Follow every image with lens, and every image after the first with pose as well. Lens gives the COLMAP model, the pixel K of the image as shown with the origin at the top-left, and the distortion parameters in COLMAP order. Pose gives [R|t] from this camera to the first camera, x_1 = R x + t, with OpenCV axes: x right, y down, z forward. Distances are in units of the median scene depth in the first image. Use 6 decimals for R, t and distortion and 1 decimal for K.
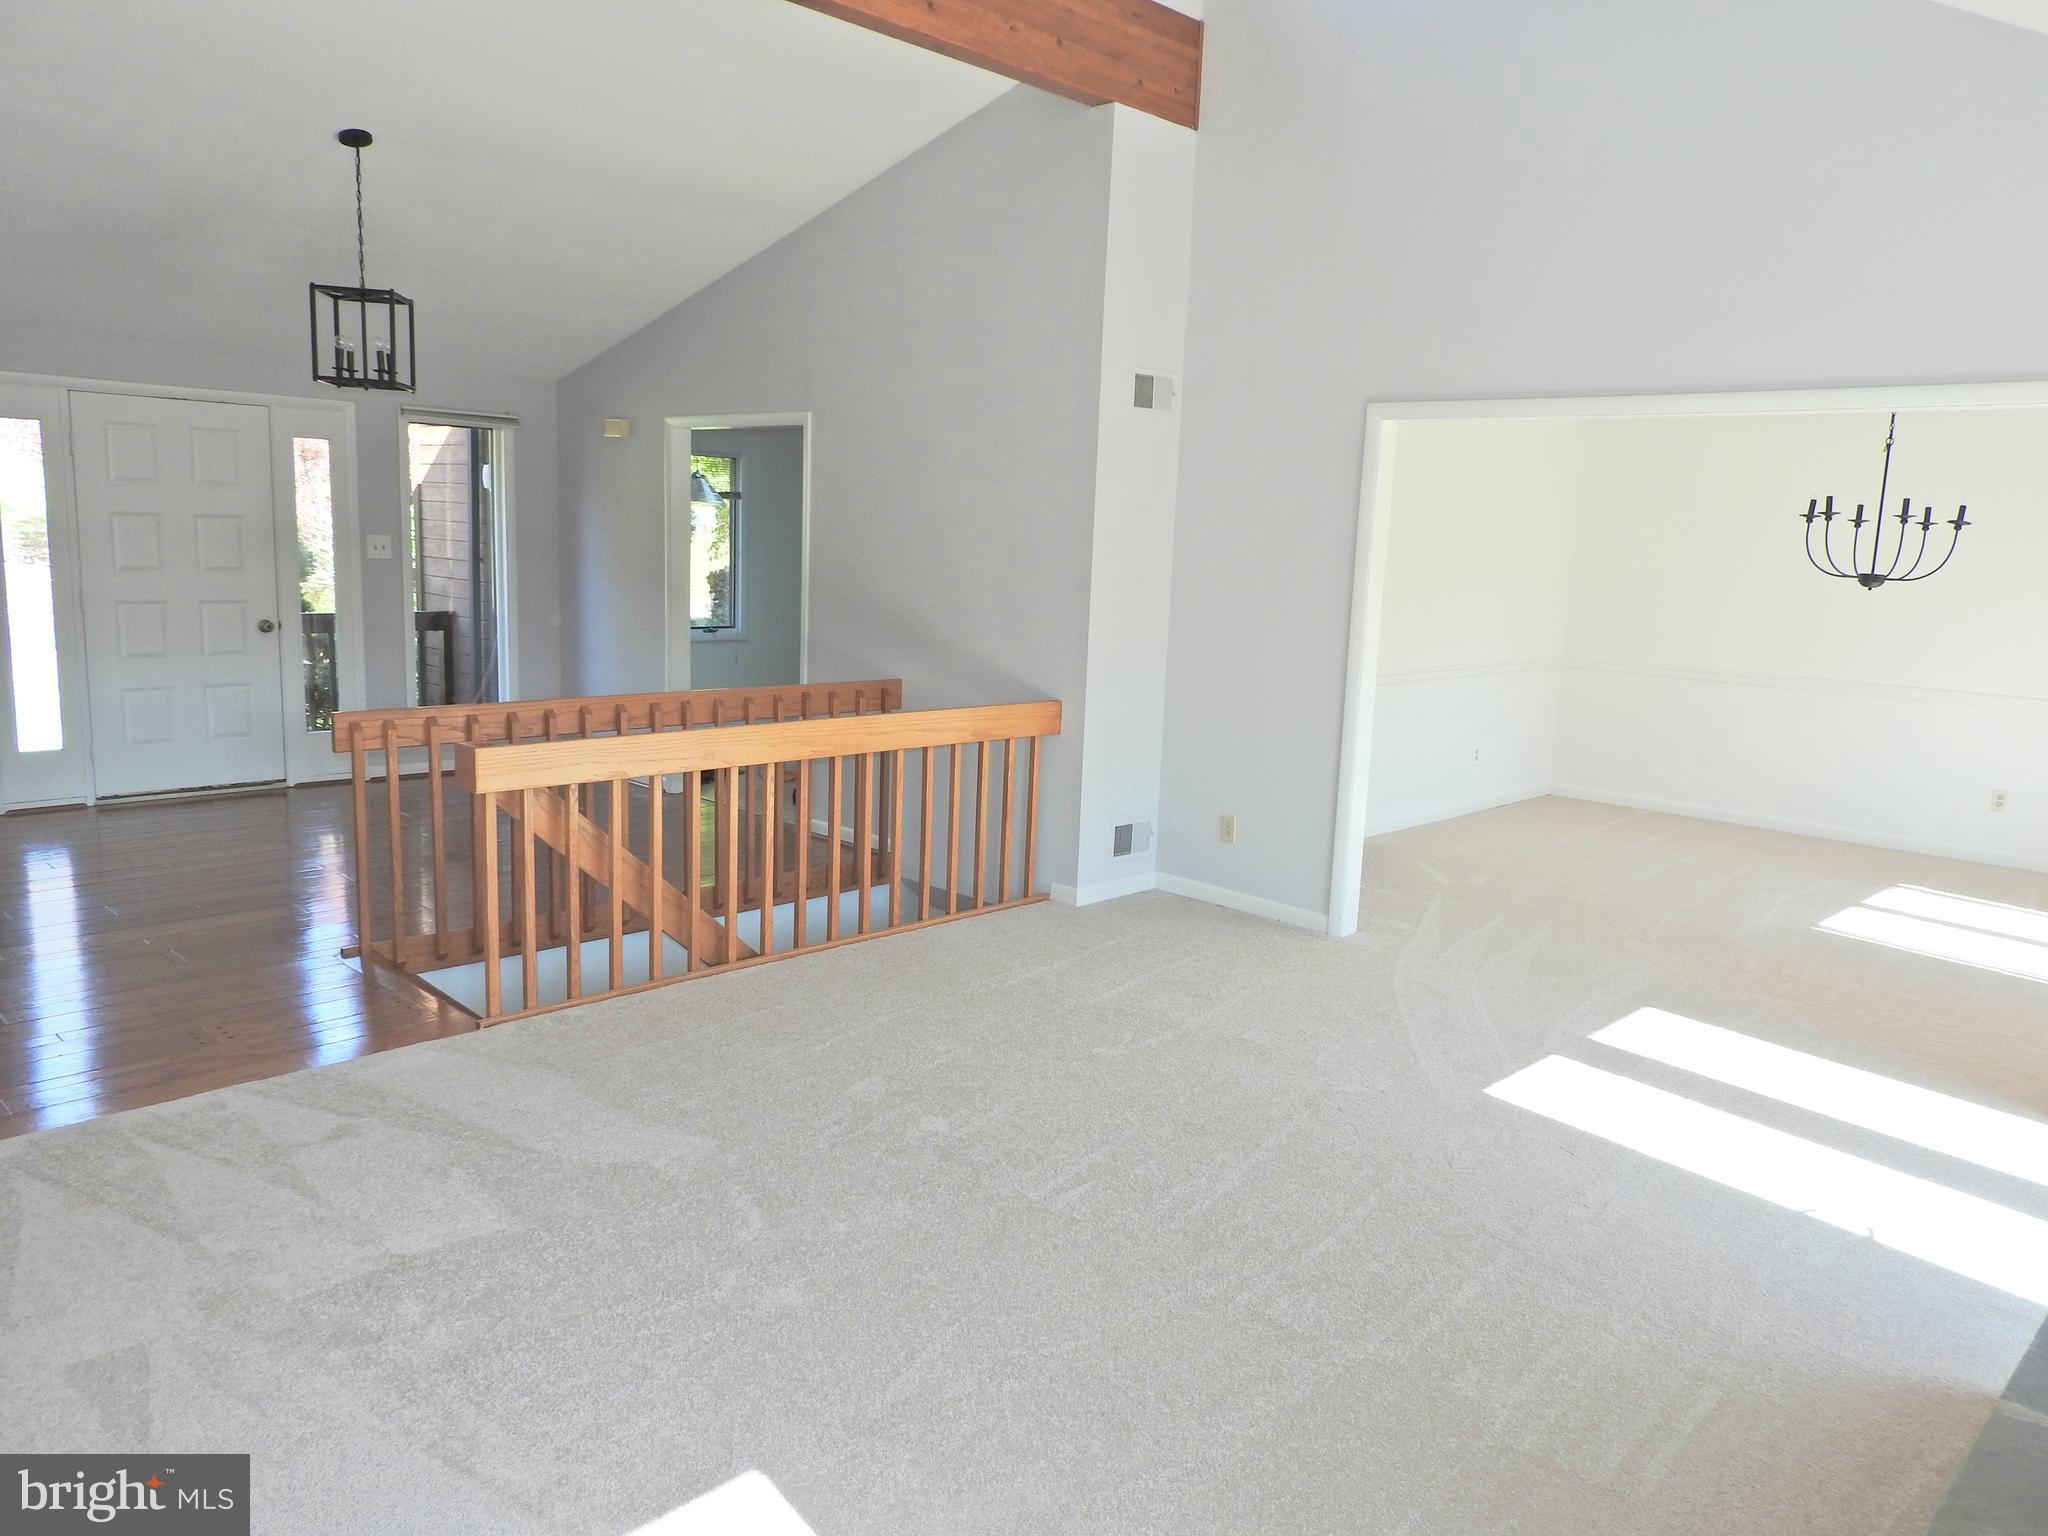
lens RADIAL K [[1467.0, 0, 1024.0], [0, 1467.0, 768.0], [0, 0, 1]] dist [0.023826, -0.022890]
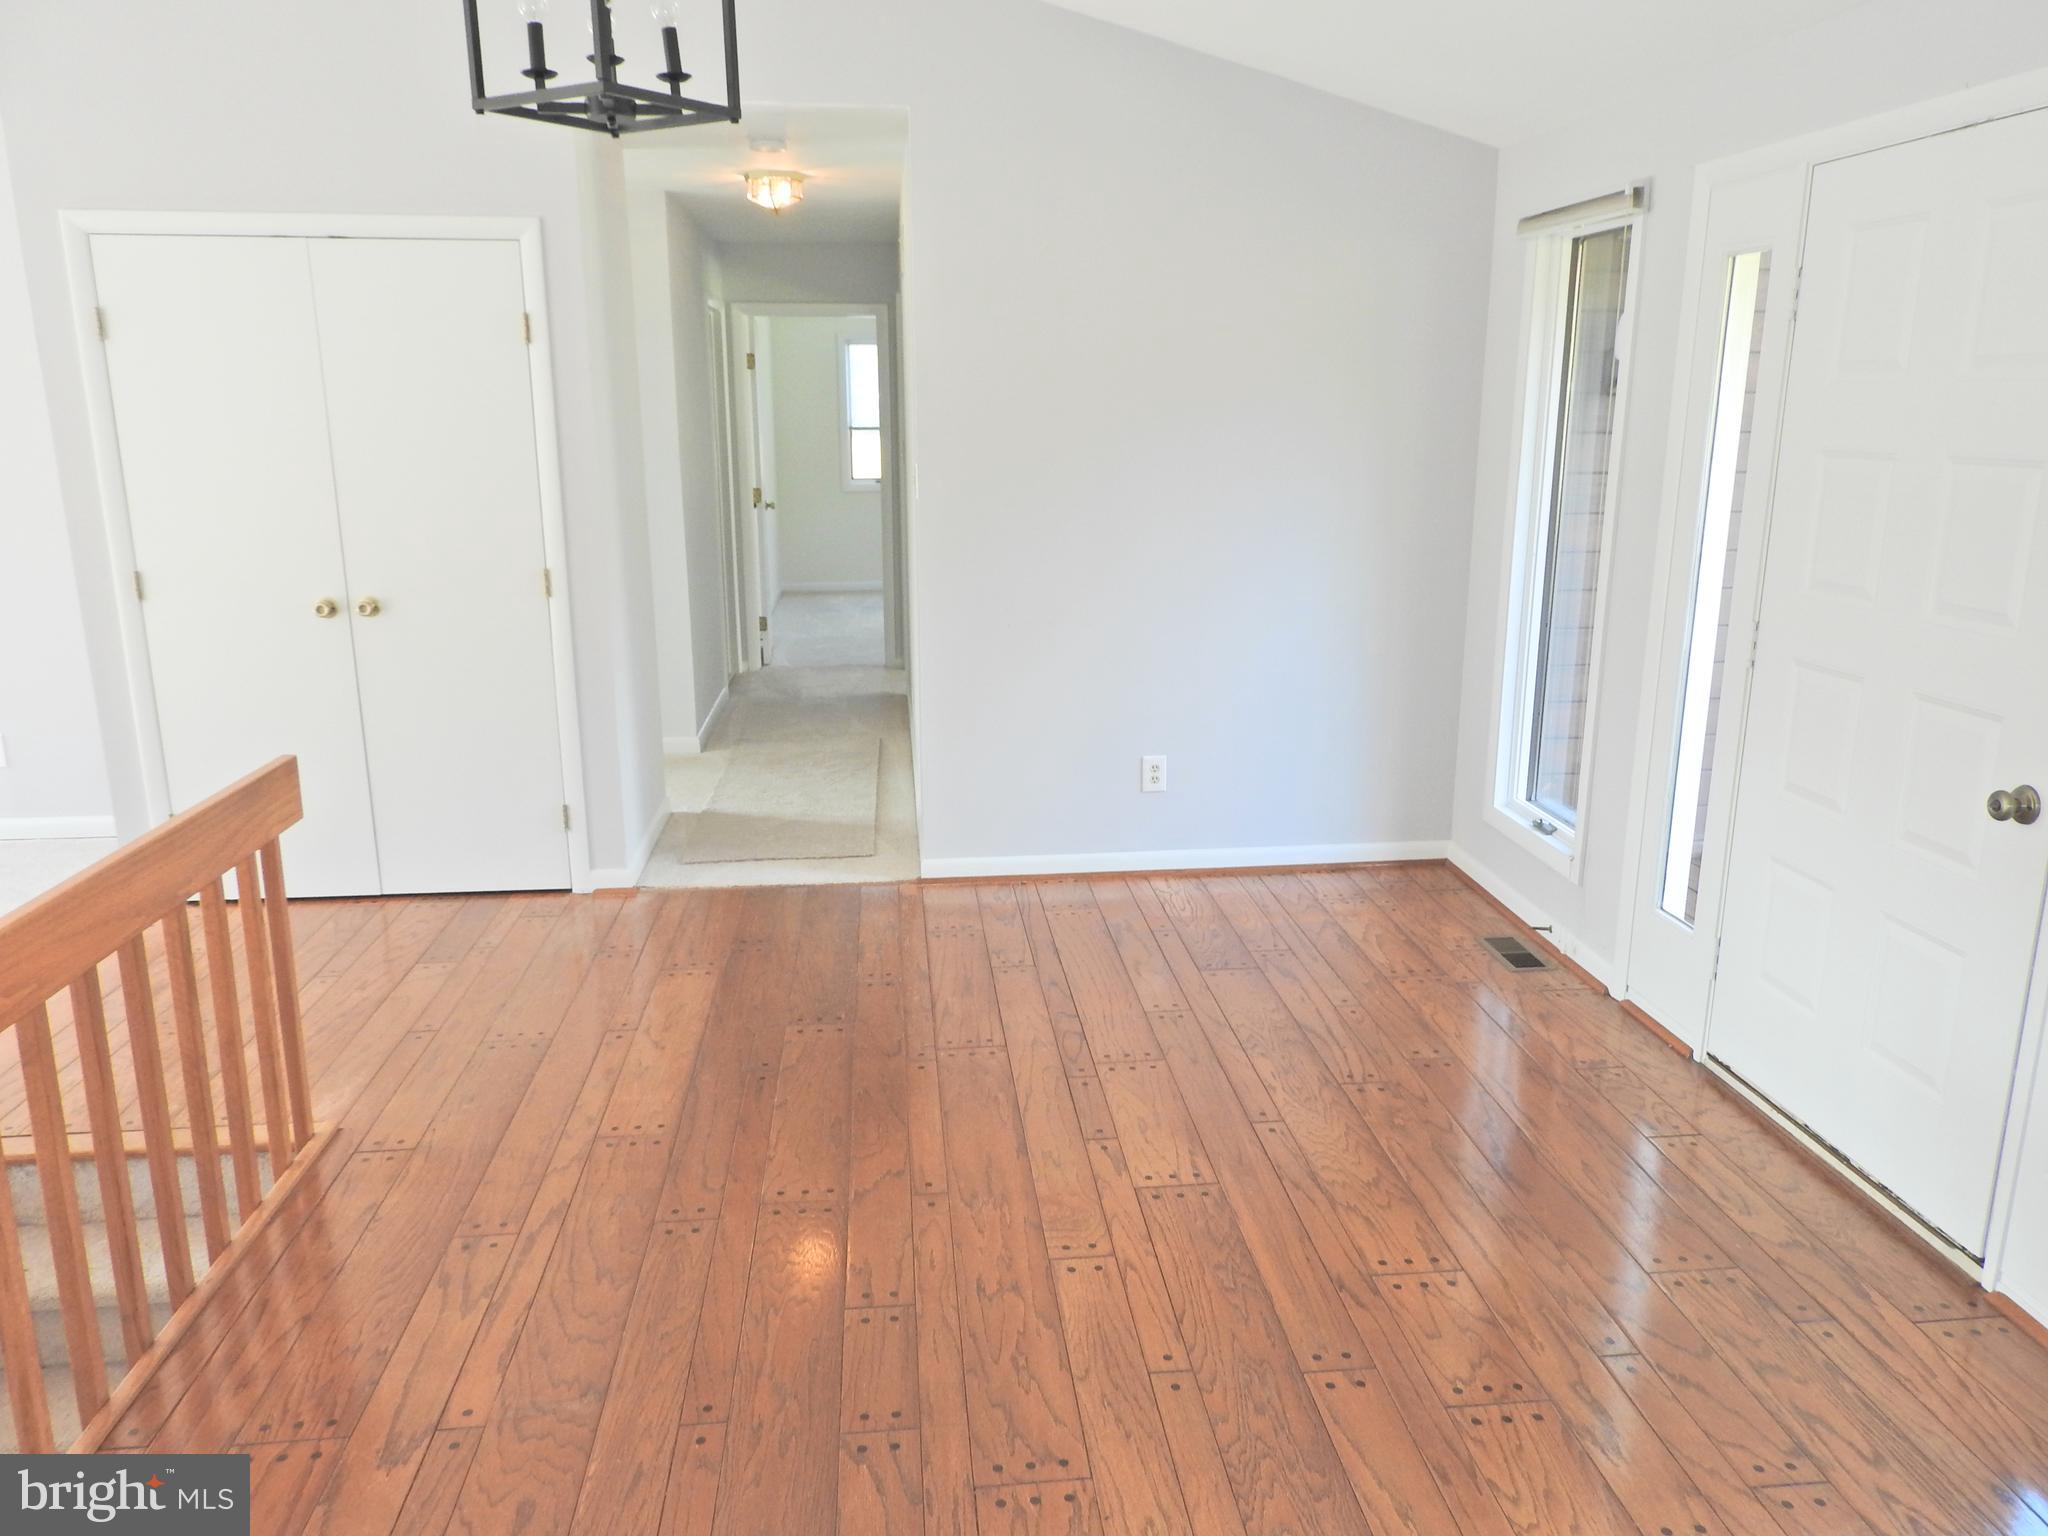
lens RADIAL K [[1467.0, 0, 1024.0], [0, 1467.0, 768.0], [0, 0, 1]] dist [0.023826, -0.022890]
pose [[-0.645662, 0.146664, -0.749406, -0.144115], [-0.148167, 0.938670, 0.311360, -0.179792], [0.749111, 0.312071, -0.584333, 1.079666]]
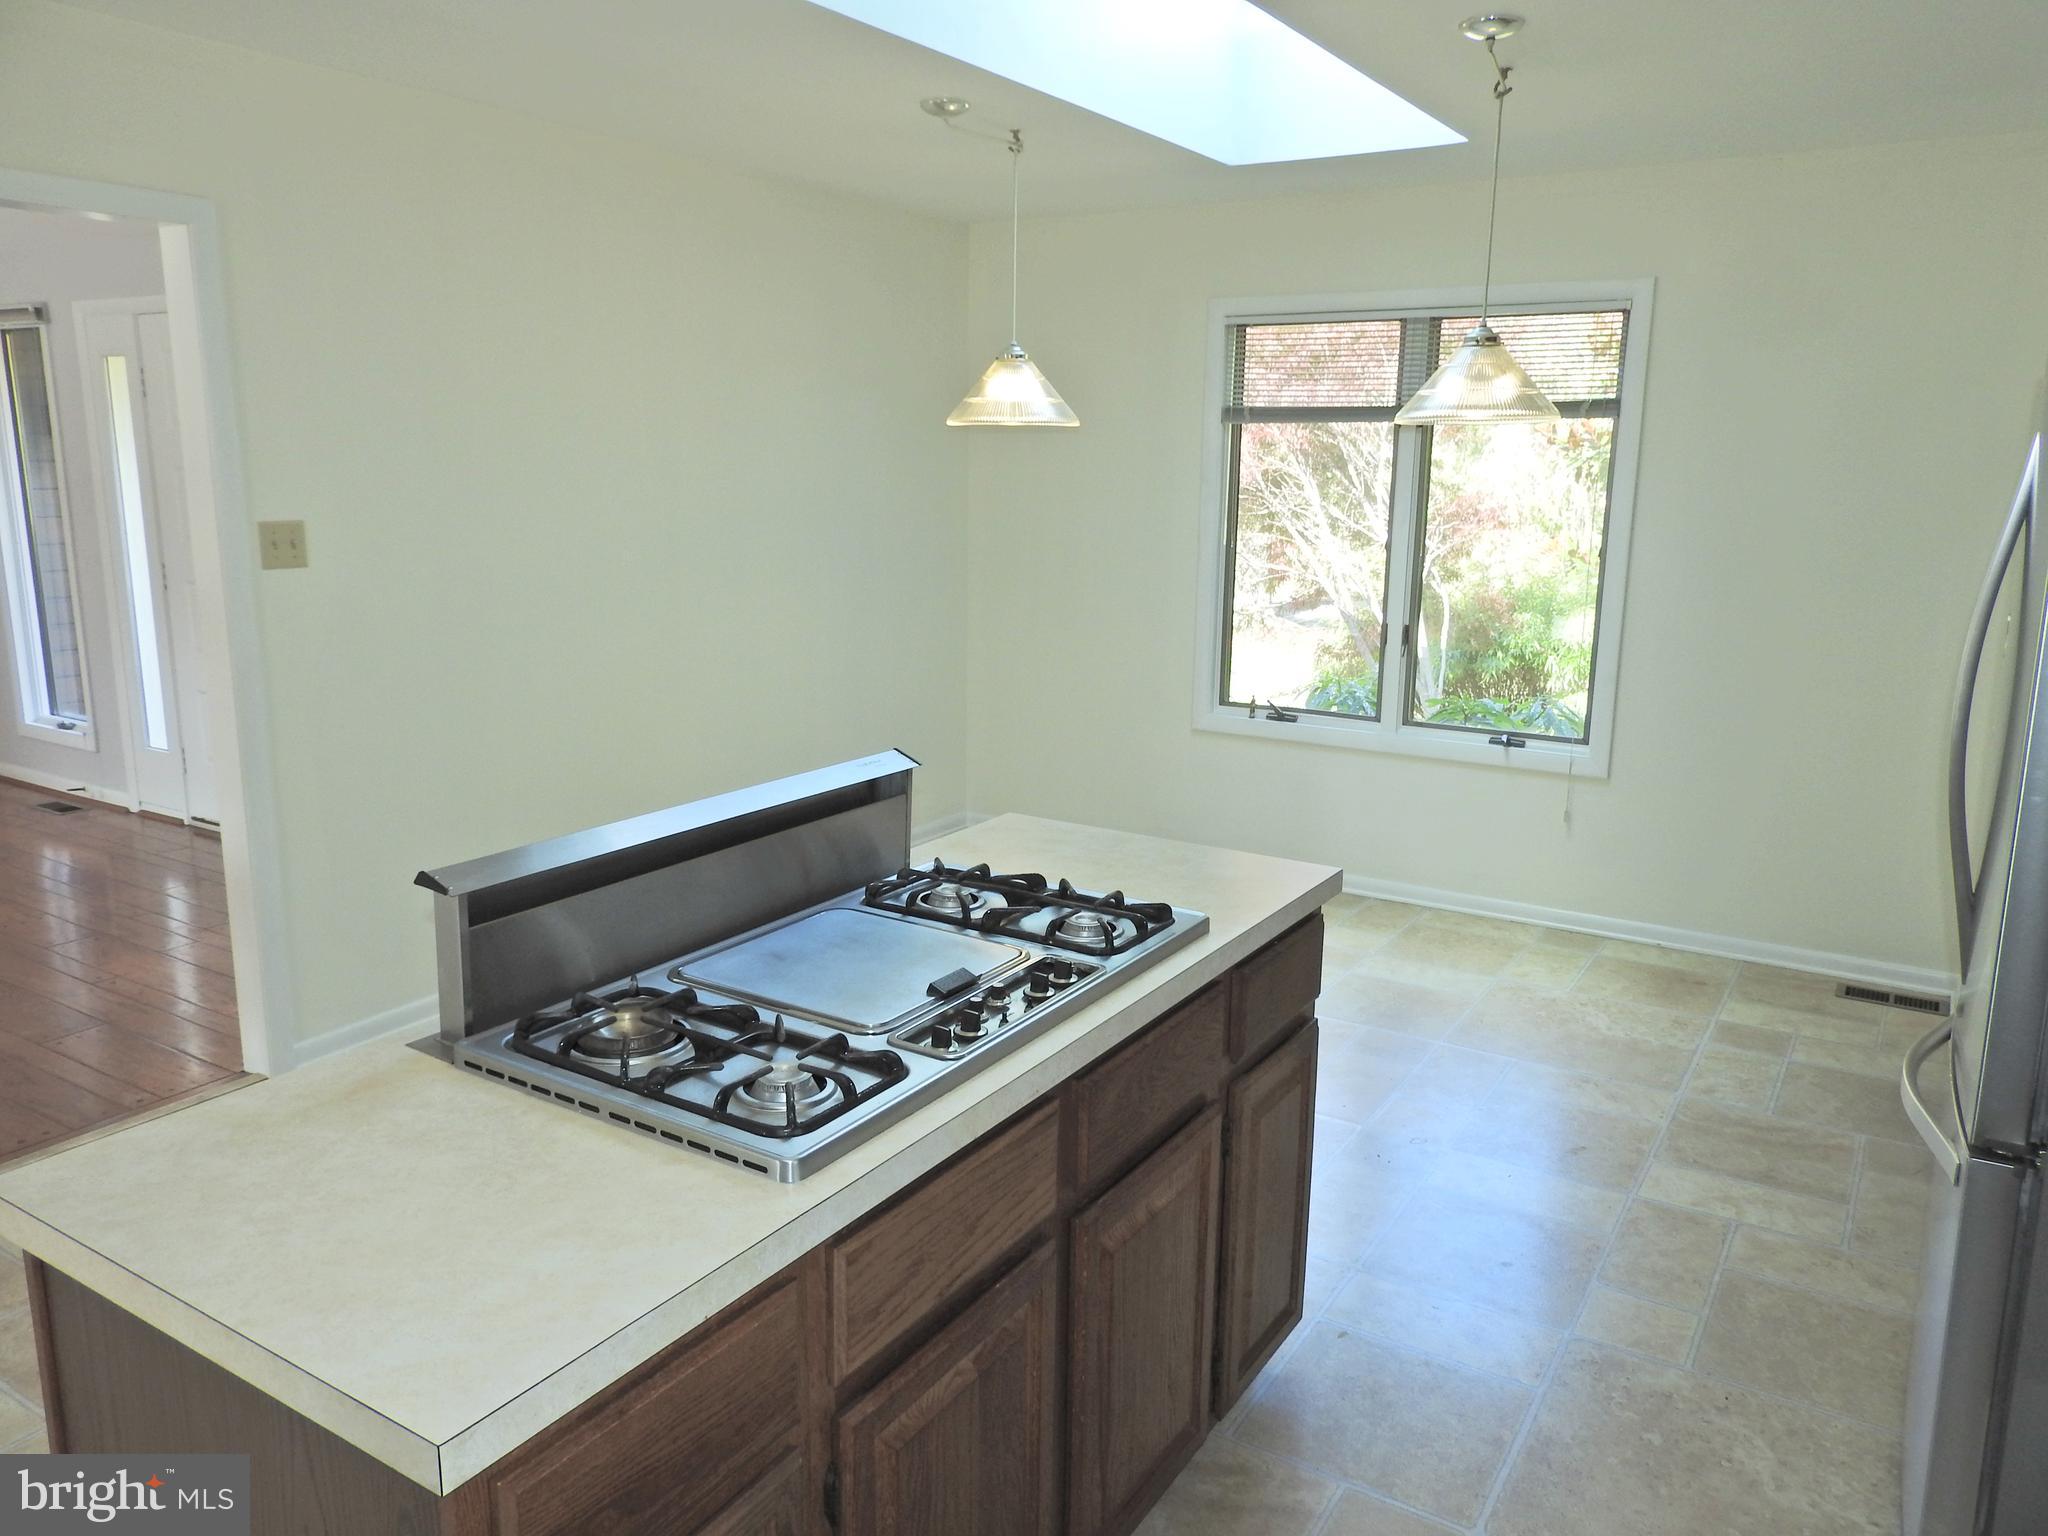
lens RADIAL K [[1480.4, 0, 1024.0], [0, 1480.4, 768.0], [0, 0, 1]] dist [0.023063, -0.007977]
pose [[0.205052, 0.169577, -0.963949, 0.266037], [-0.164058, 0.976897, 0.136956, -0.195620], [0.964903, 0.130061, 0.228135, 1.252071]]
